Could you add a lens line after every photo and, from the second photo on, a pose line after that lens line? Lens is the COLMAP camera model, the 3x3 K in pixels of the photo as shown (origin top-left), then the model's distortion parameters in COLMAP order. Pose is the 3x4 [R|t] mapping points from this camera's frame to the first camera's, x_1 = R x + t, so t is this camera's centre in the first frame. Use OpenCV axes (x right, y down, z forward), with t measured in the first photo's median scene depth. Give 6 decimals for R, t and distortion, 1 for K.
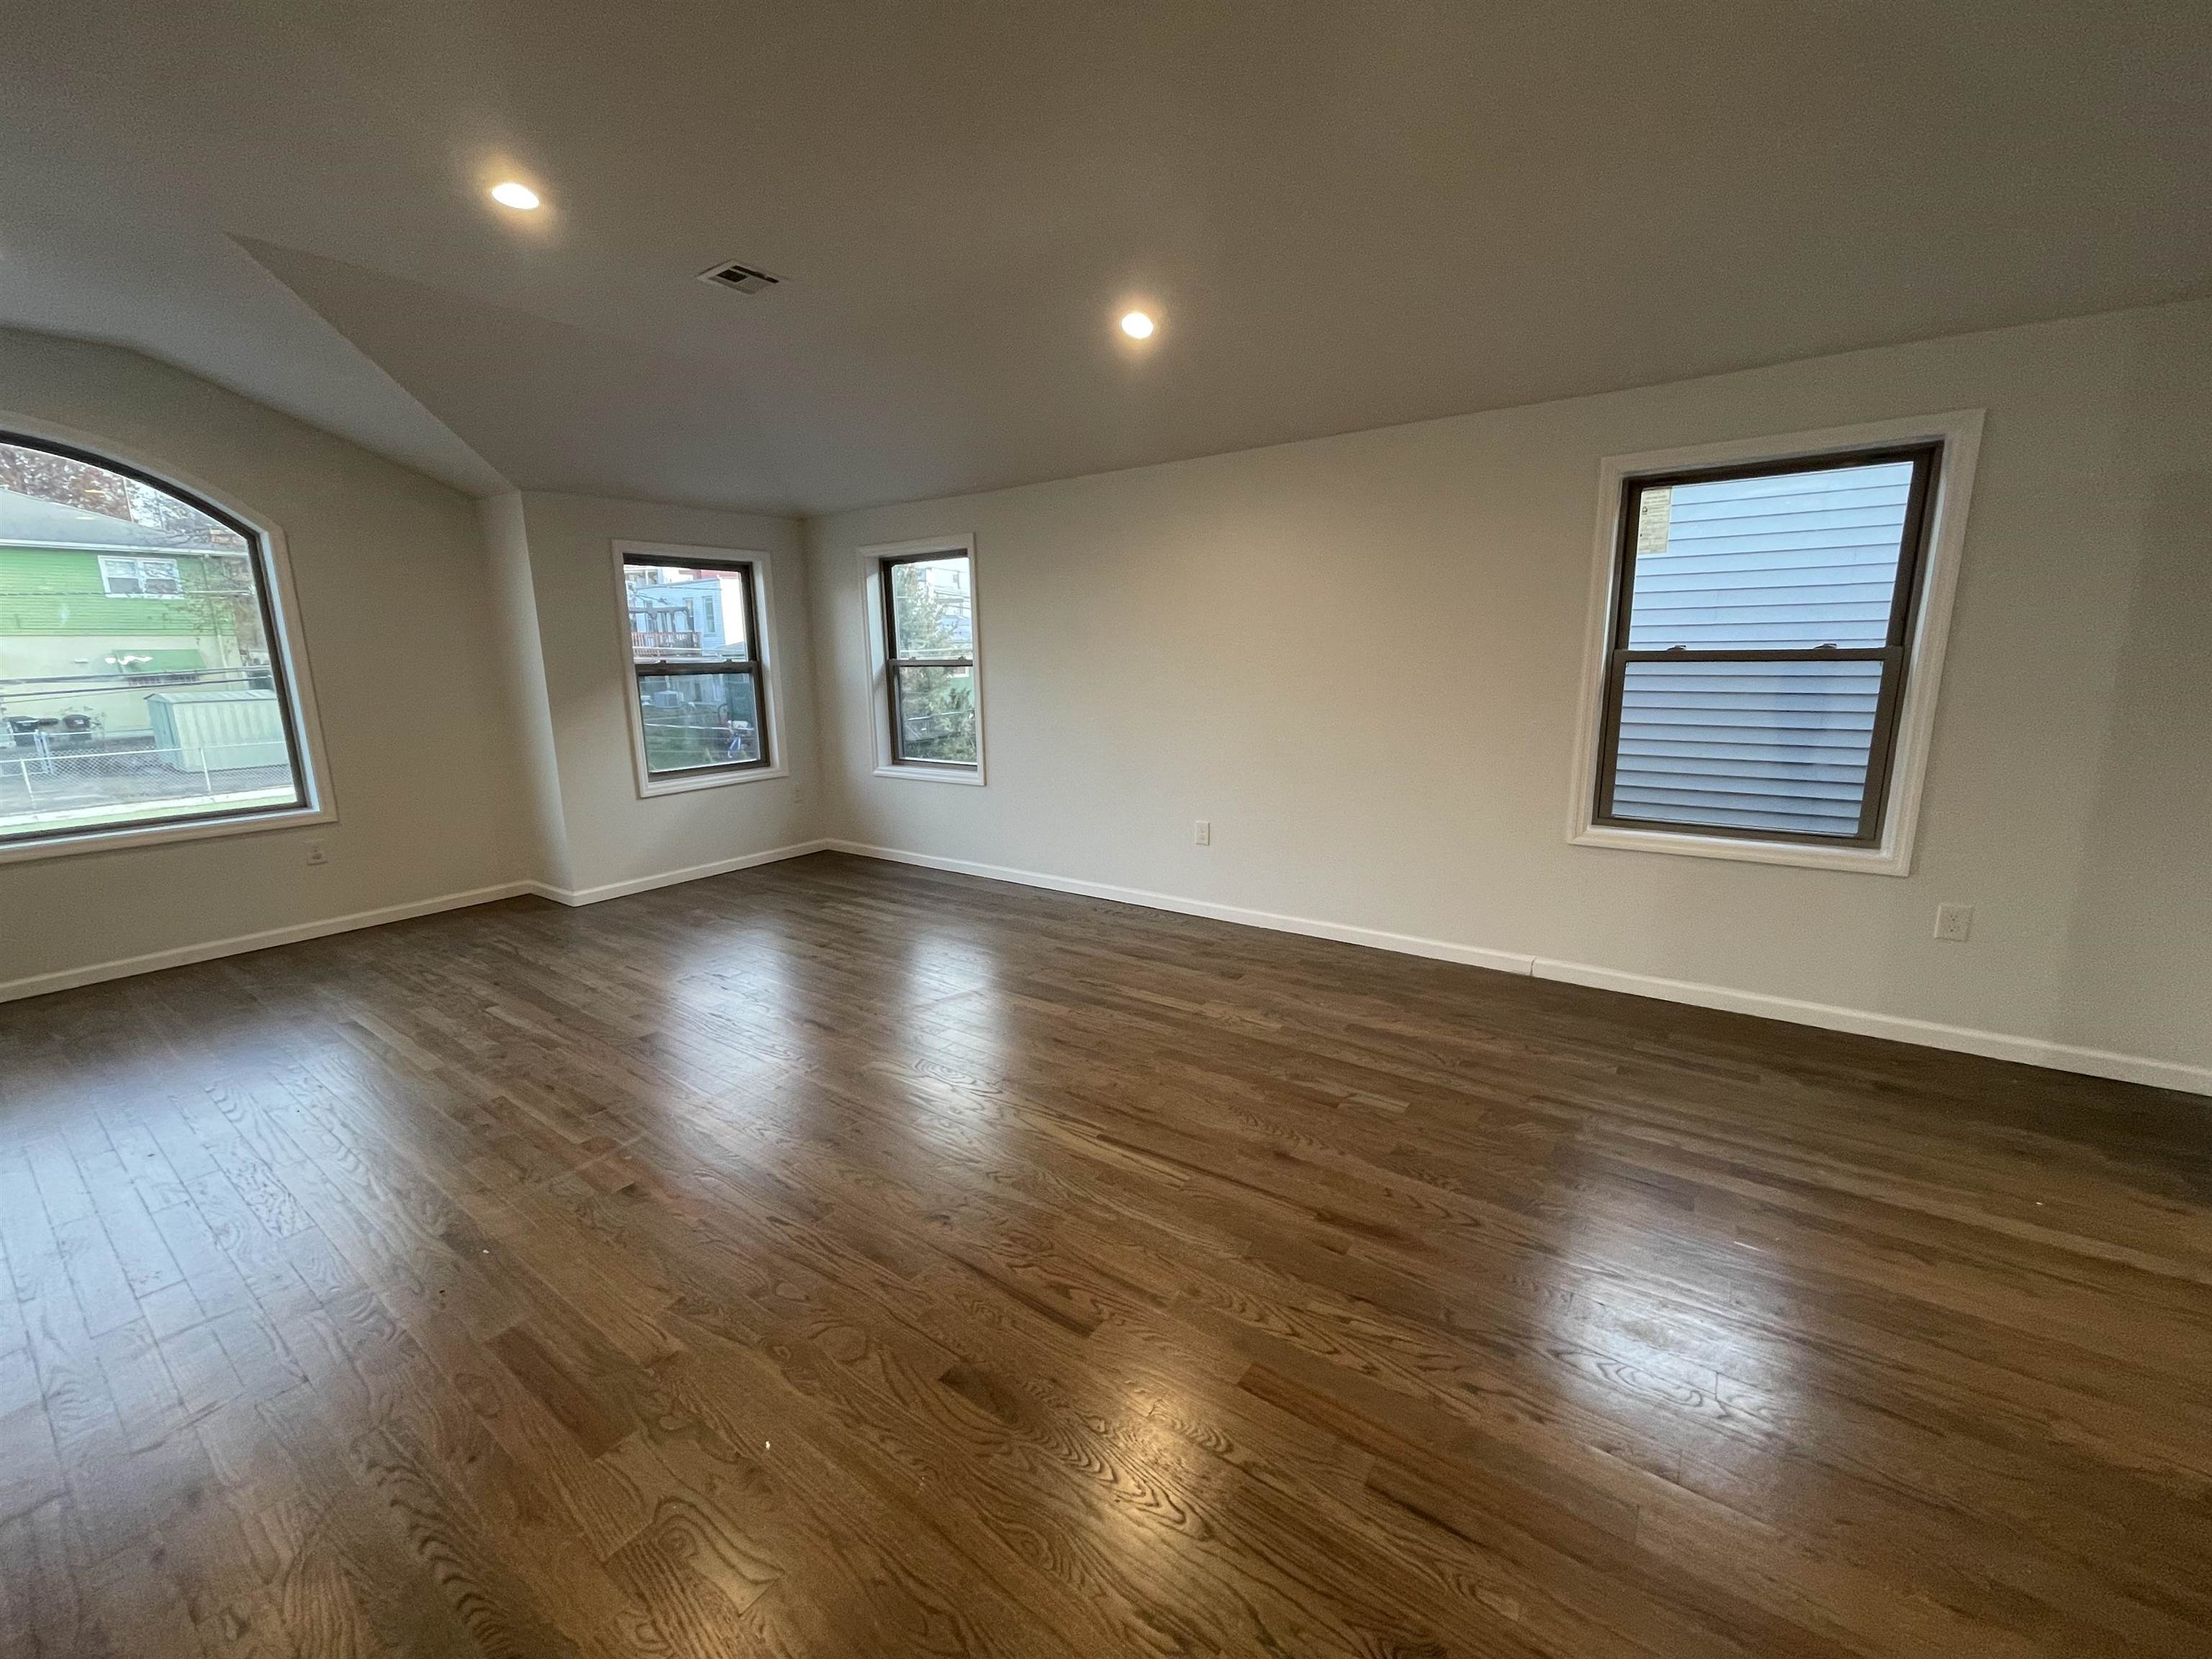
lens RADIAL K [[894.3, 0, 1106.0], [0, 894.3, 829.5], [0, 0, 1]] dist [-0.002717, 0.000852]
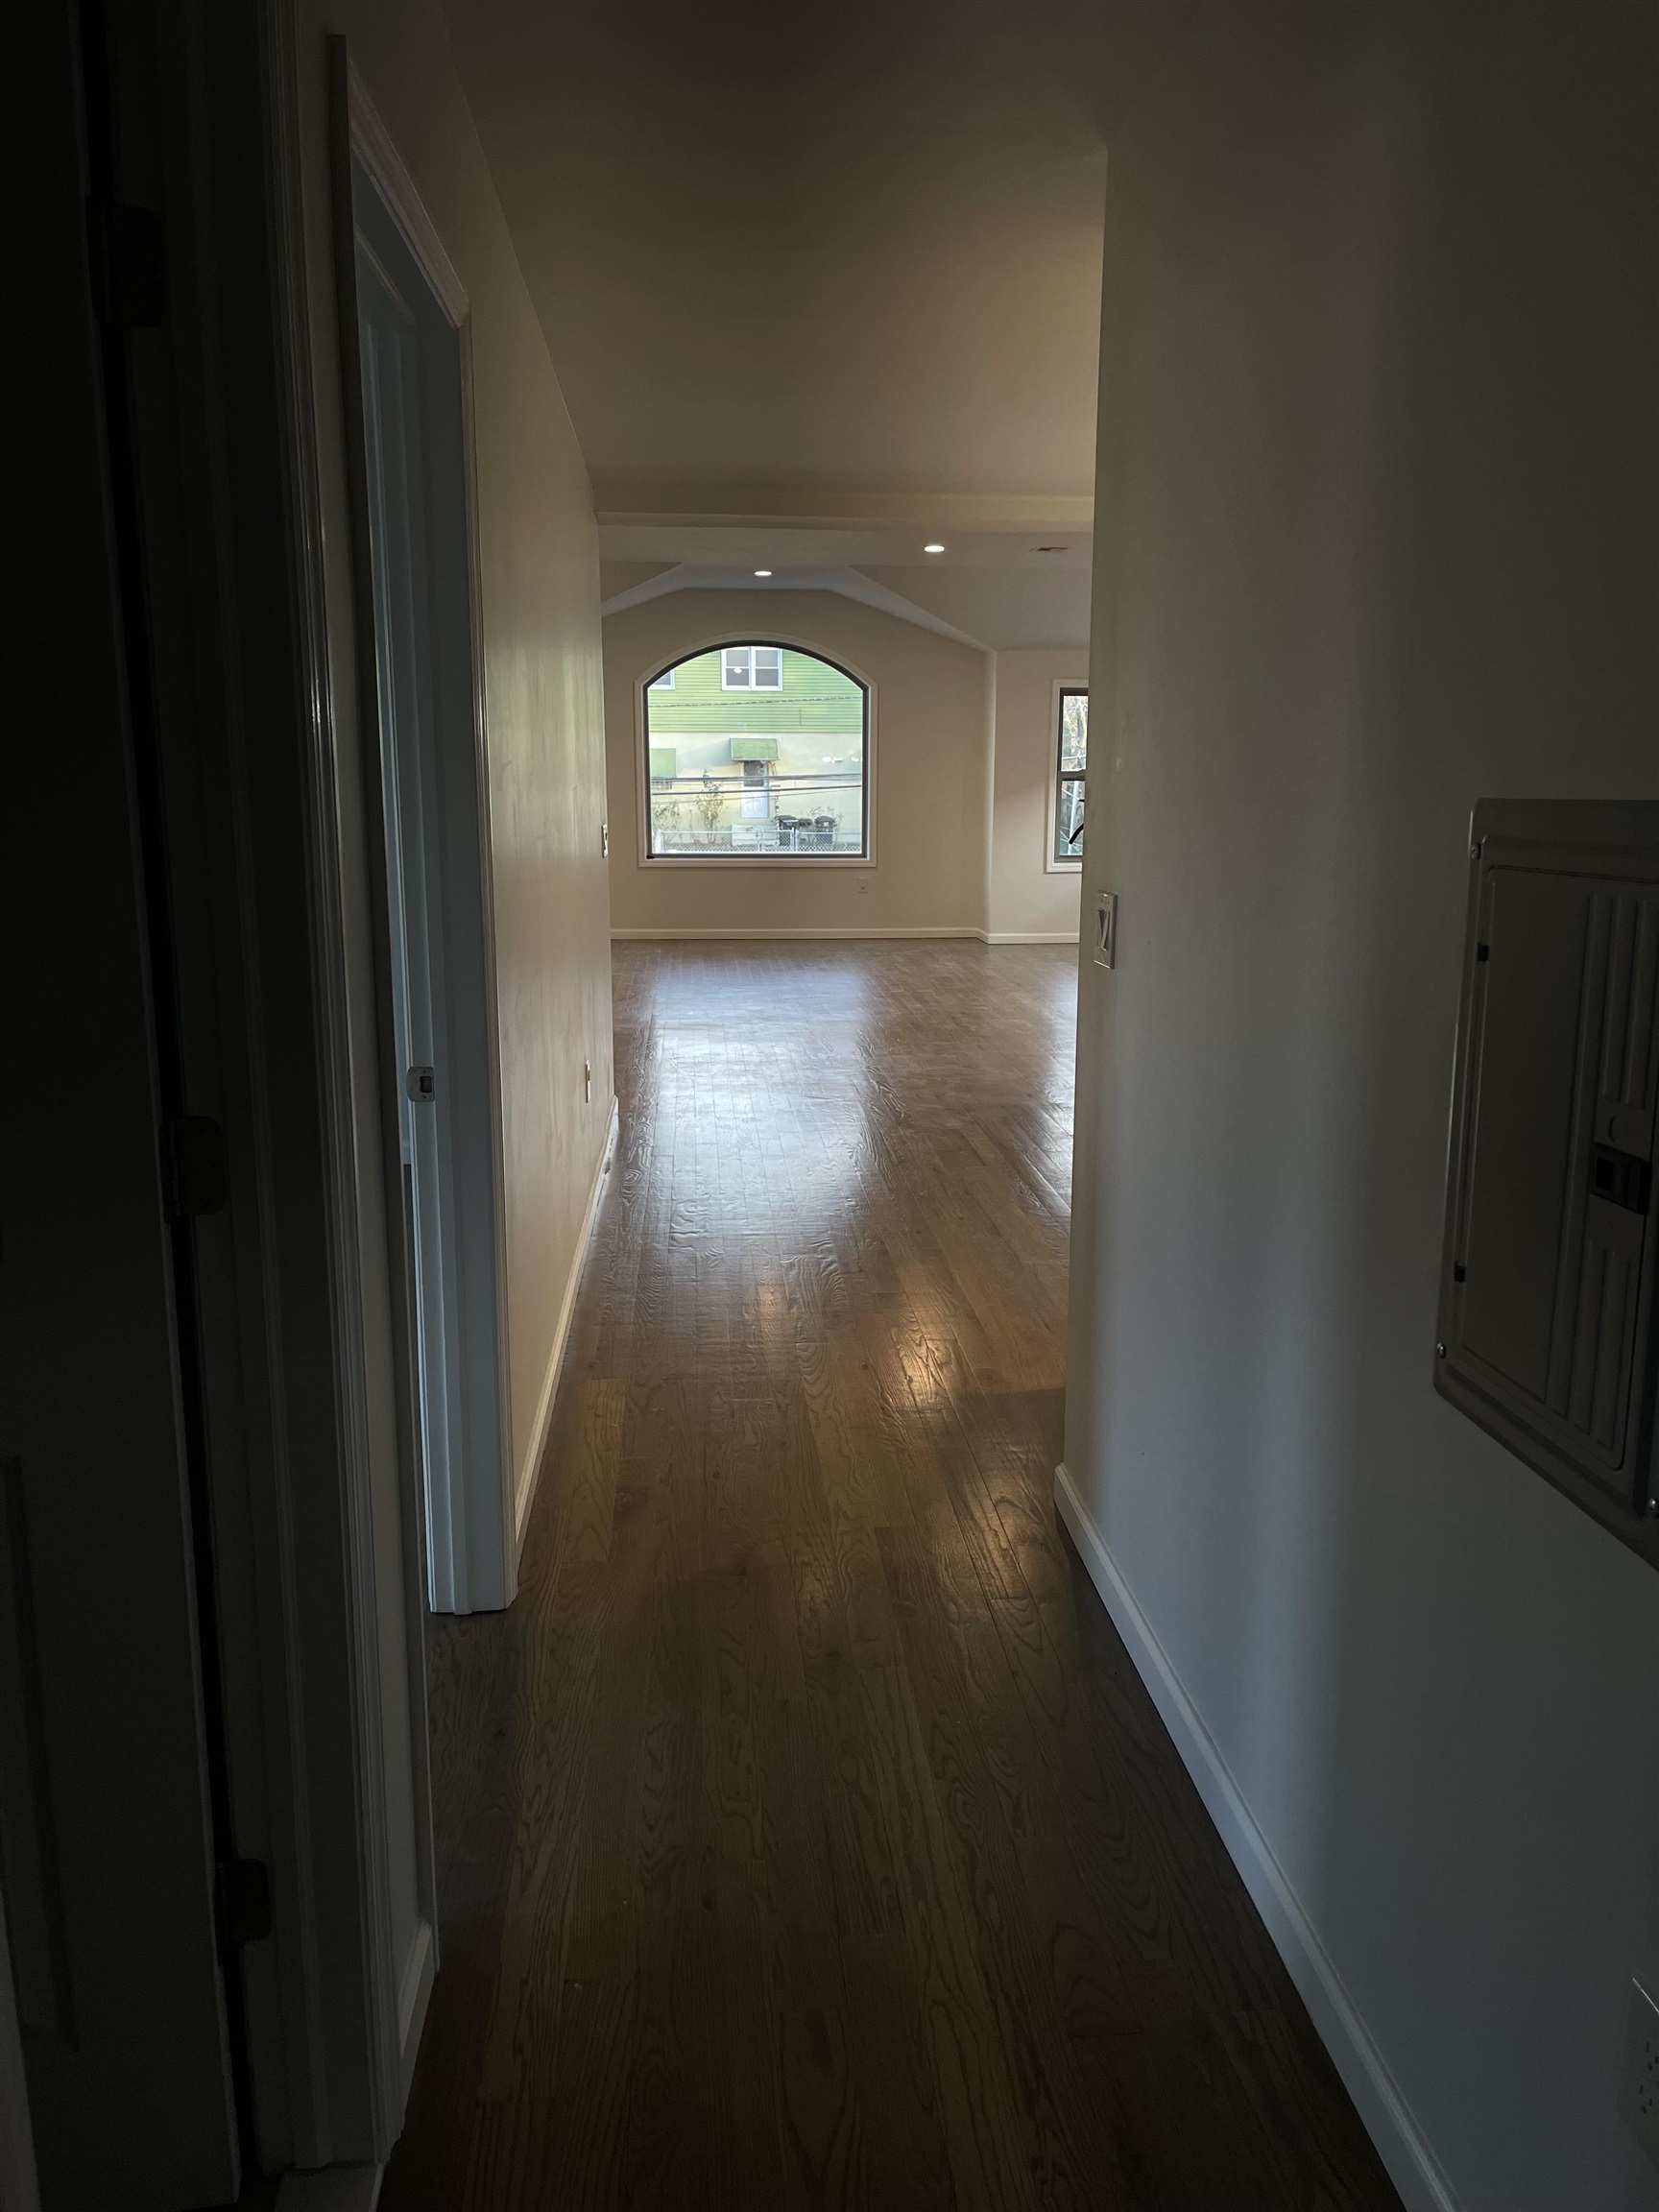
lens RADIAL K [[1654.0, 0, 829.5], [0, 1654.0, 1106.0], [0, 0, 1]] dist [0.054100, -0.072947]
pose [[0.651592, 0.170046, -0.739264, 1.136374], [-0.161897, 0.983271, 0.083475, 0.149552], [0.741092, 0.065293, 0.668222, -0.852476]]
